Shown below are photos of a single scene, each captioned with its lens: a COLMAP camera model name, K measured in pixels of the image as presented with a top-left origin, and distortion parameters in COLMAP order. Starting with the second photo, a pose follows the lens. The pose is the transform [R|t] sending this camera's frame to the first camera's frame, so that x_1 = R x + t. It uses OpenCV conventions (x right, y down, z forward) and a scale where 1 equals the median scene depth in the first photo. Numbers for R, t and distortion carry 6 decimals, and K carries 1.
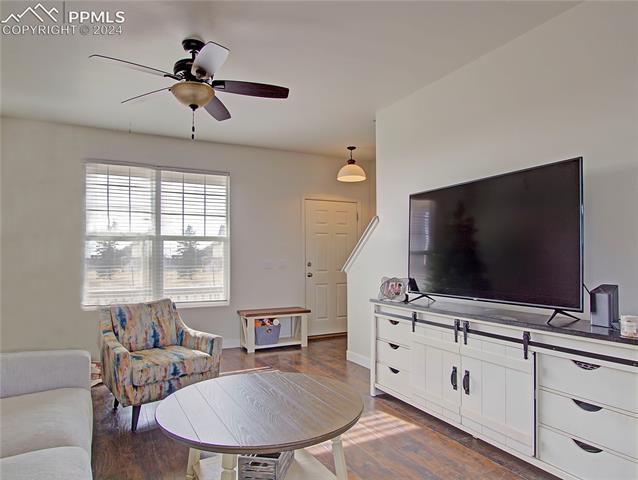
lens RADIAL K [[411.5, 0, 320.1], [0, 411.5, 244.0], [0, 0, 1]] dist [0.001651, 0.000573]
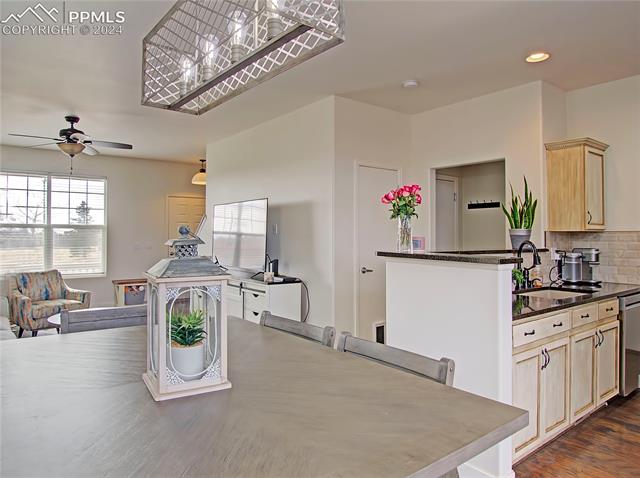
lens RADIAL K [[430.3, 0, 303.4], [0, 430.3, 226.3], [0, 0, 1]] dist [-0.003162, -0.001626]
pose [[0.987024, 0.010620, 0.160220, 0.301671], [-0.012897, 0.999830, 0.013182, -0.065624], [-0.160052, -0.015077, 0.986993, -0.772212]]
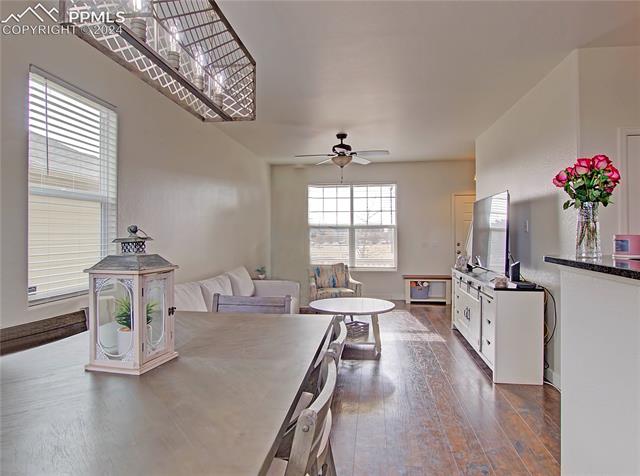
lens RADIAL K [[415.2, 0, 320.8], [0, 415.2, 228.6], [0, 0, 1]] dist [-0.003242, -0.001047]
pose [[0.830518, -0.005406, -0.556965, 0.623490], [0.019057, 0.999643, 0.018715, -0.061242], [0.556665, -0.026157, 0.830325, -0.634982]]
